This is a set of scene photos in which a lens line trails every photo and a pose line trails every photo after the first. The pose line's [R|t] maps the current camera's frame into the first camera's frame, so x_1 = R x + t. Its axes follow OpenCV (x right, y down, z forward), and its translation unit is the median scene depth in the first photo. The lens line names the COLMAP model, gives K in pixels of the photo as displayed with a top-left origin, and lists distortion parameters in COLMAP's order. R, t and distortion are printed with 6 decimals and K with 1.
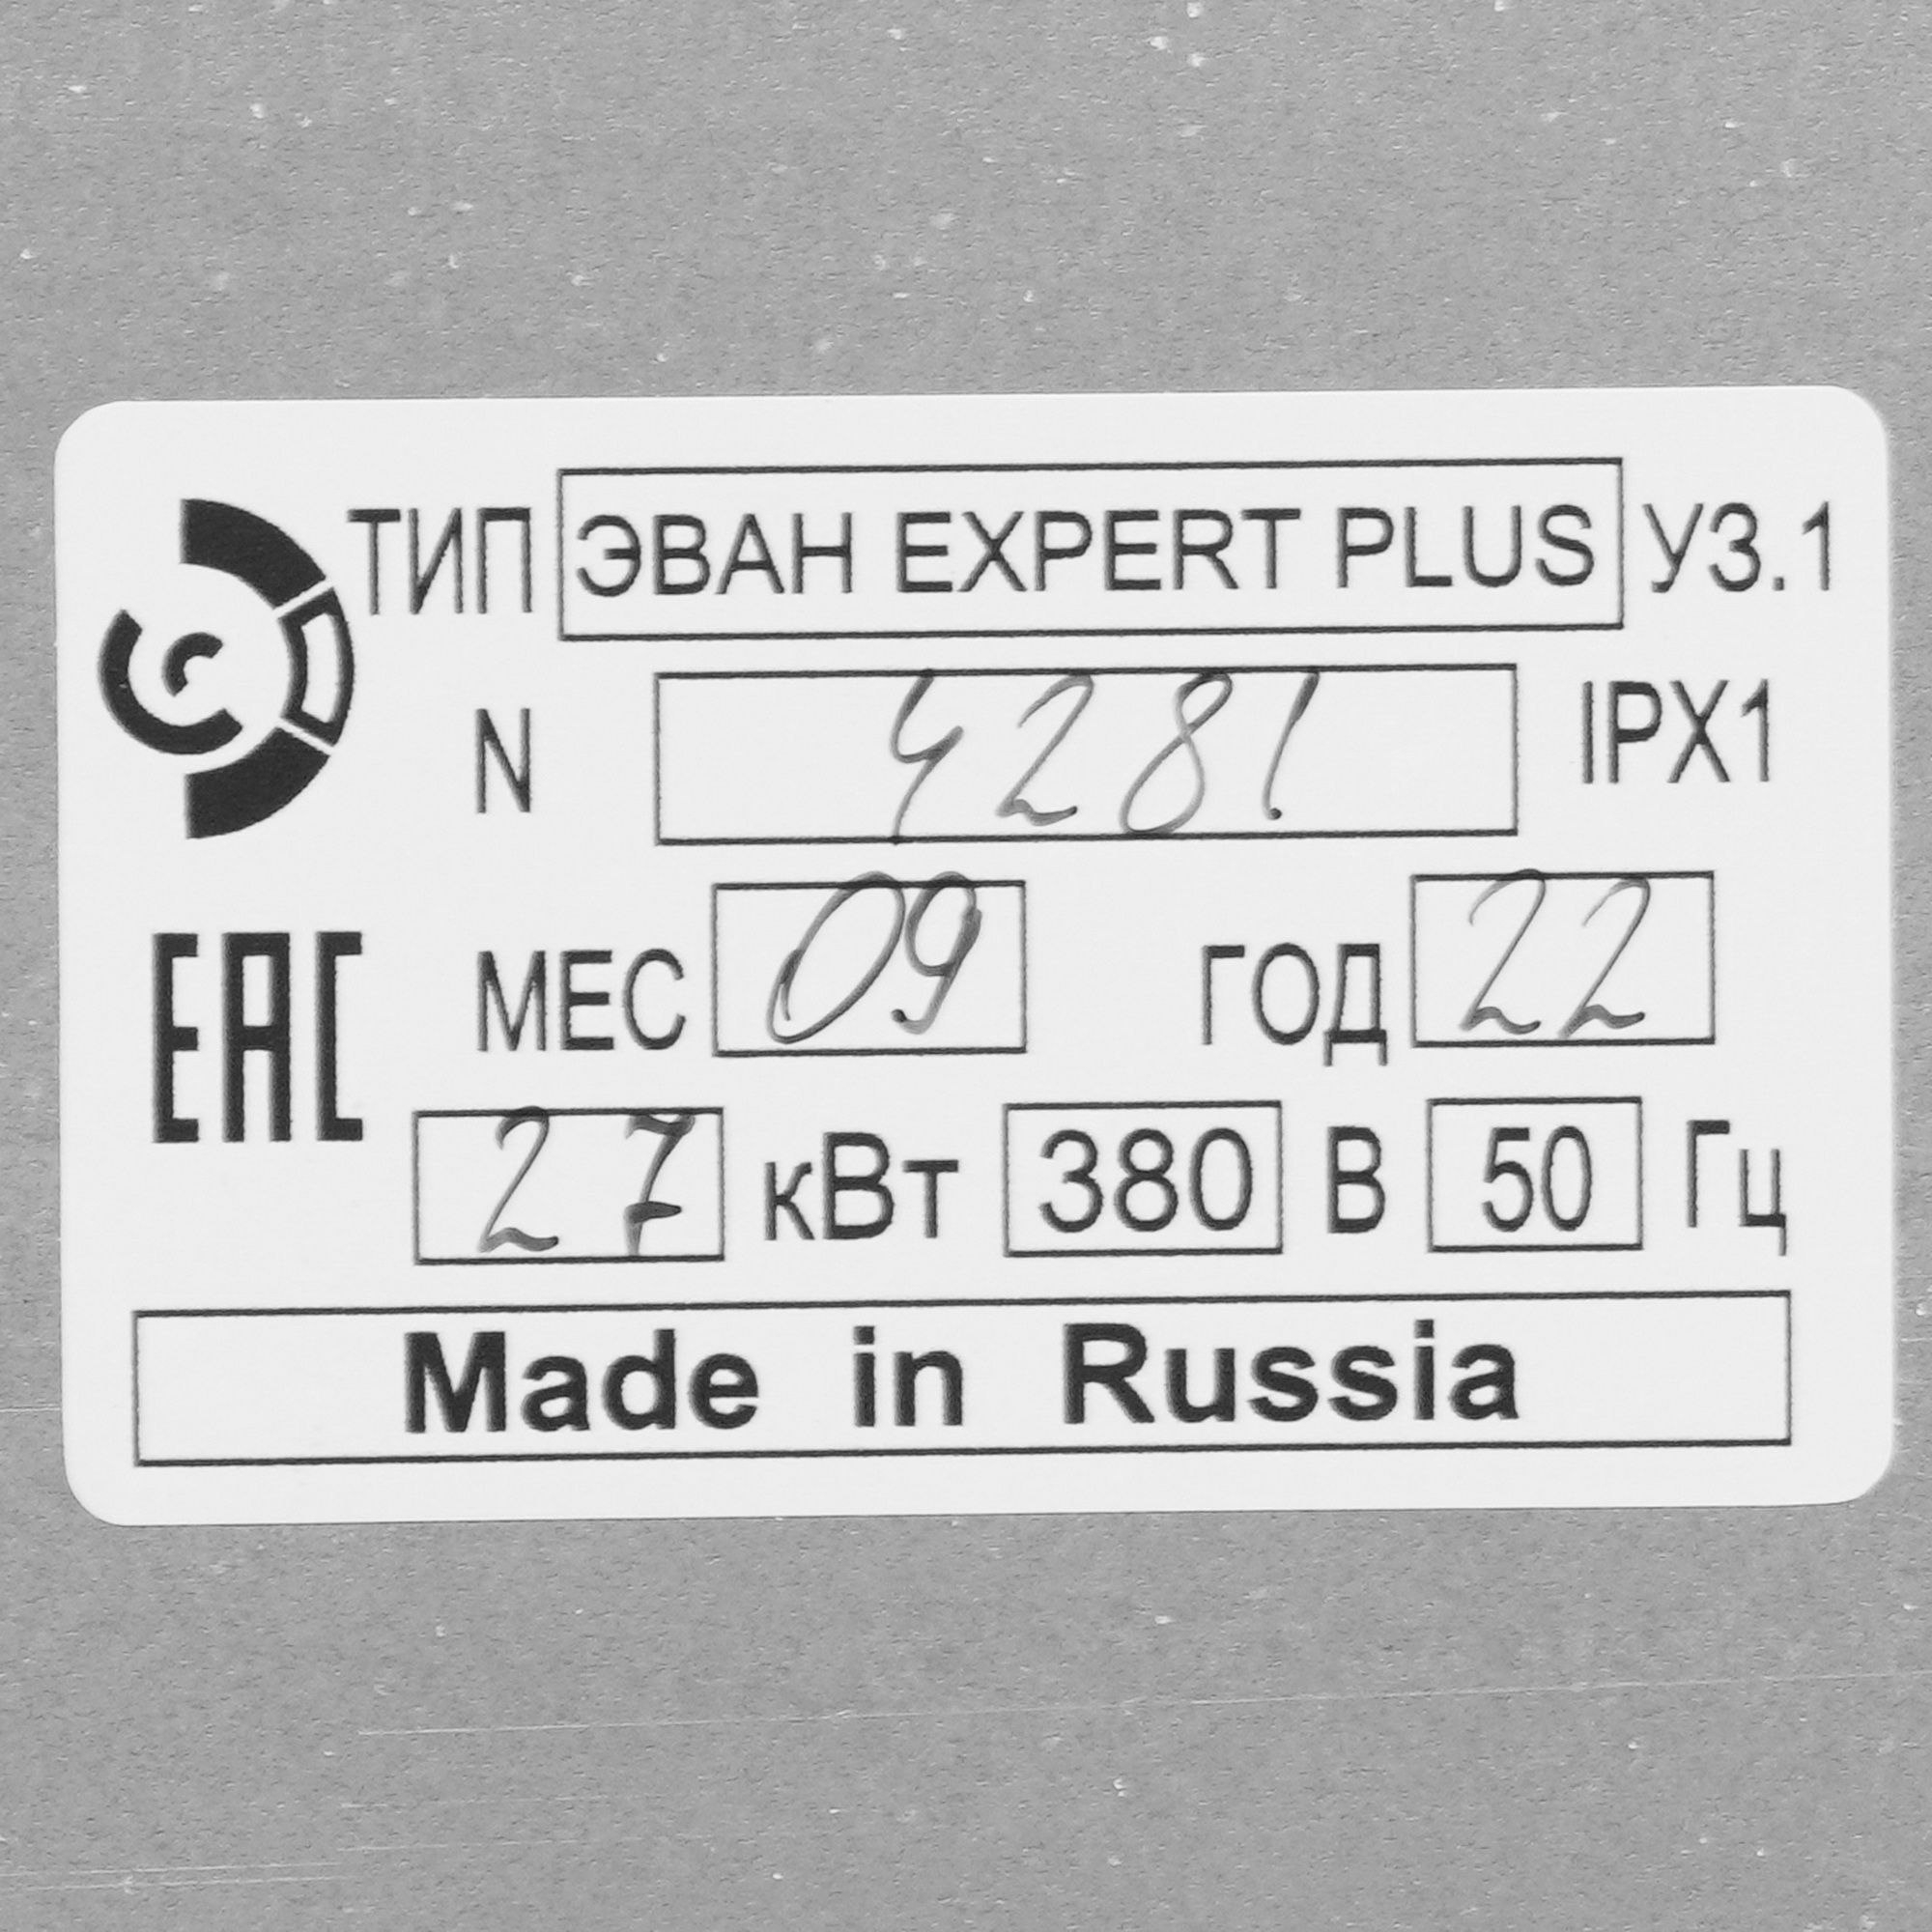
lens RADIAL K [[9597.3, 0, 962.4], [0, 9597.3, 965.4], [0, 0, 1]] dist [-0.806815, 0.000000]
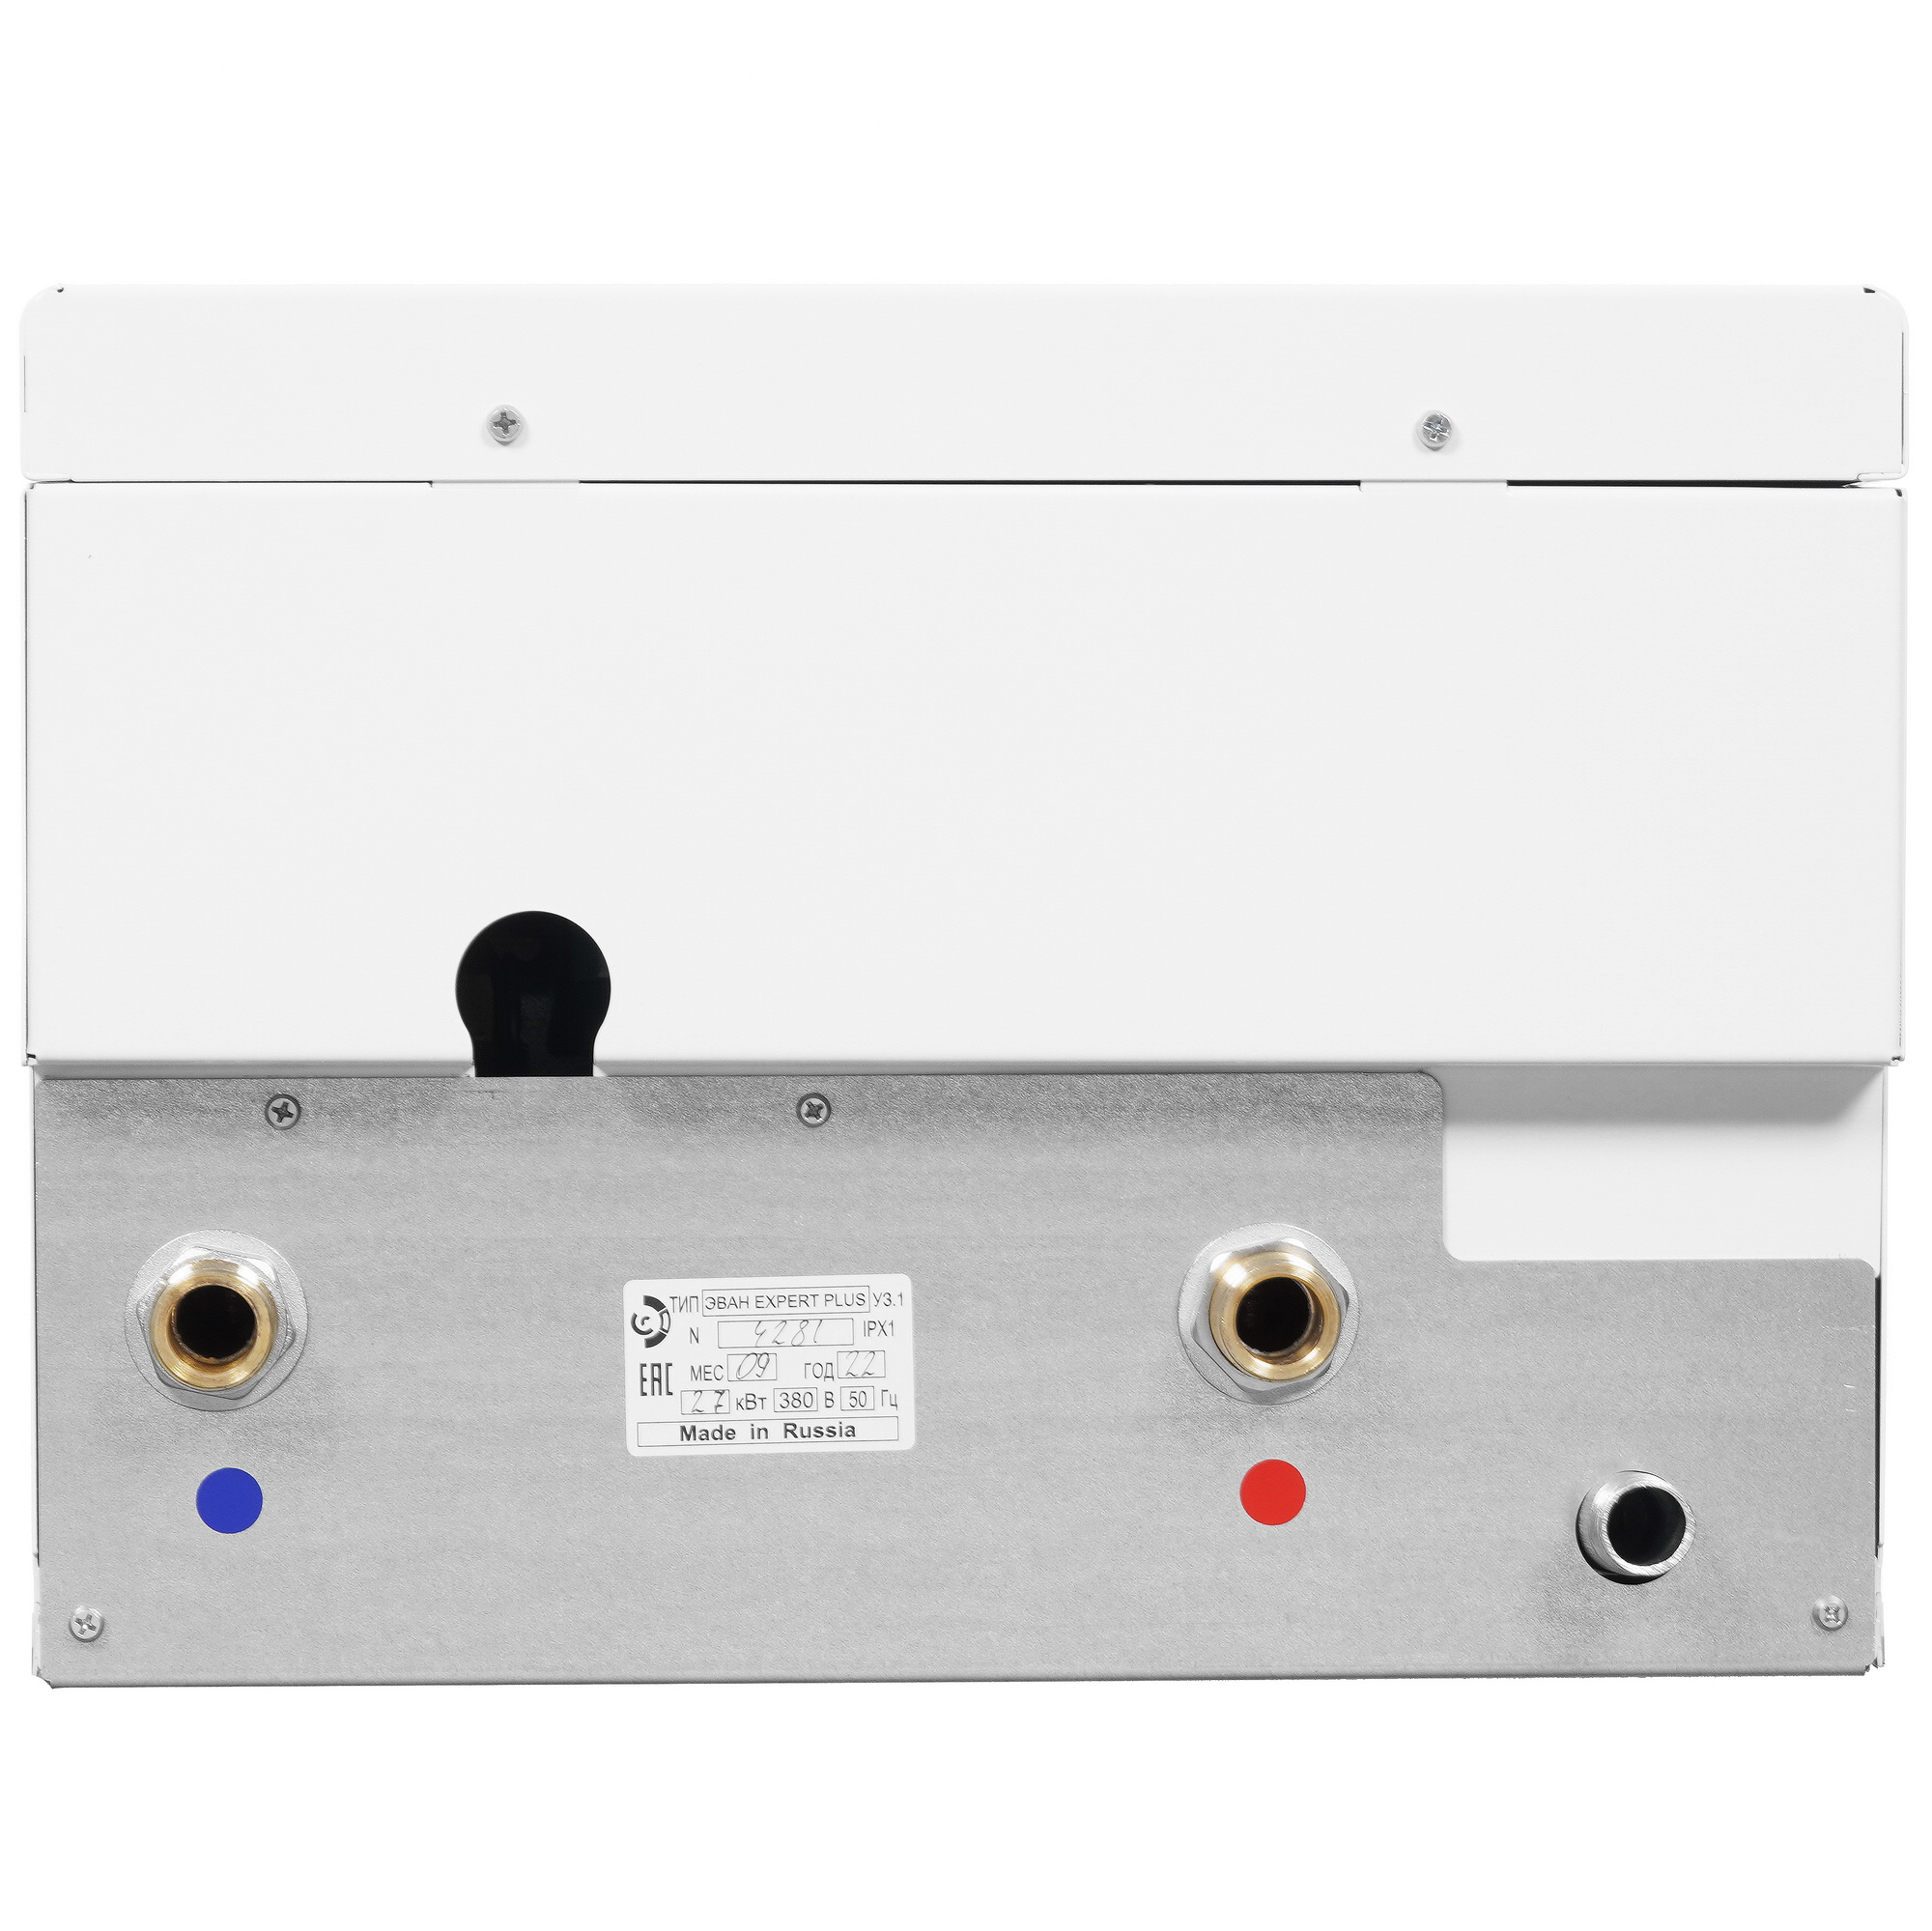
lens RADIAL K [[9597.2, 0, 967.5], [0, 9597.2, 970.3], [0, 0, 1]] dist [-0.806815, 0.000000]
pose [[0.998830, -0.013171, -0.046533, 0.434189], [0.013039, 0.999910, -0.003155, -0.242221], [0.046571, 0.002545, 0.998912, -5.371315]]
